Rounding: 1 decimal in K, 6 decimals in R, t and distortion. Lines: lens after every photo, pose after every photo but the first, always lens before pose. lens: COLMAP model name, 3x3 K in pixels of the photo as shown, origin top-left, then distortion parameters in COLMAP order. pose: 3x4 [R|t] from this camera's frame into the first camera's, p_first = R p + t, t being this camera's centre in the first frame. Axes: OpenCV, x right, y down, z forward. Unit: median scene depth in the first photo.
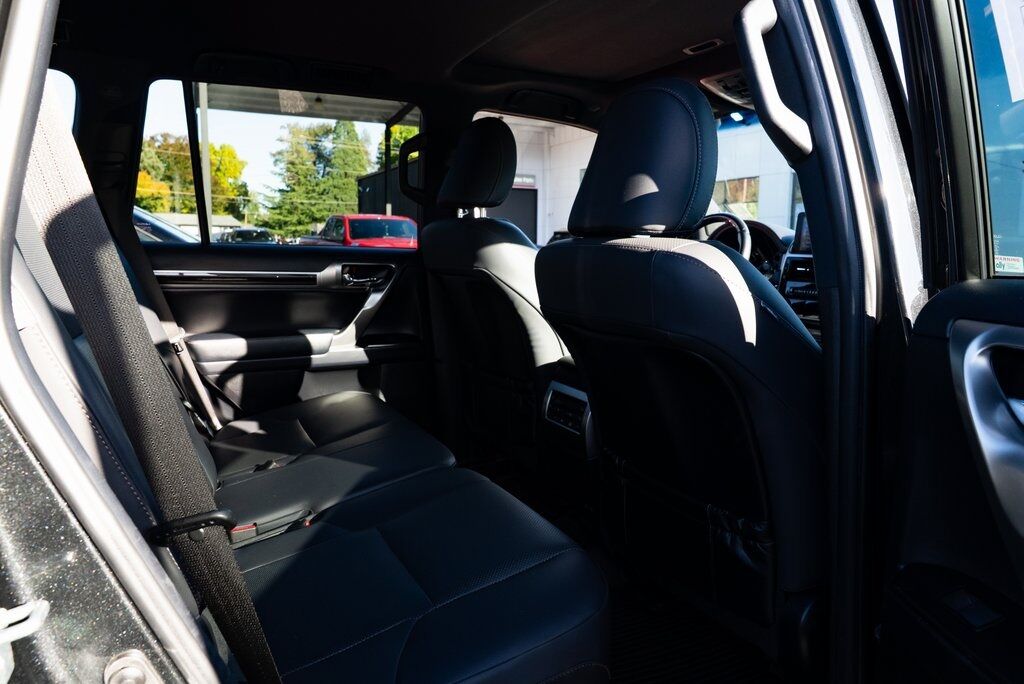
lens RADIAL K [[697.5, 0, 512.0], [0, 697.5, 342.0], [0, 0, 1]] dist [-0.027190, 0.009531]
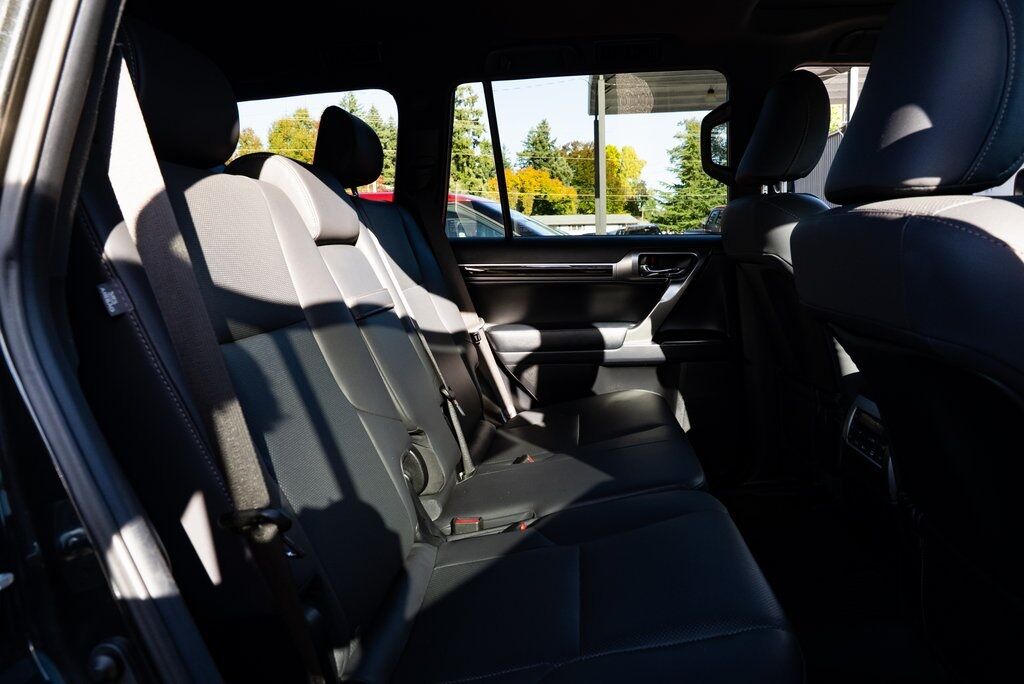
lens RADIAL K [[697.5, 0, 512.0], [0, 697.5, 342.0], [0, 0, 1]] dist [-0.027190, 0.009531]
pose [[0.853593, 0.036179, -0.519683, 0.102410], [-0.031428, 0.999345, 0.017951, -0.004549], [0.519992, 0.001010, 0.854171, 0.104964]]
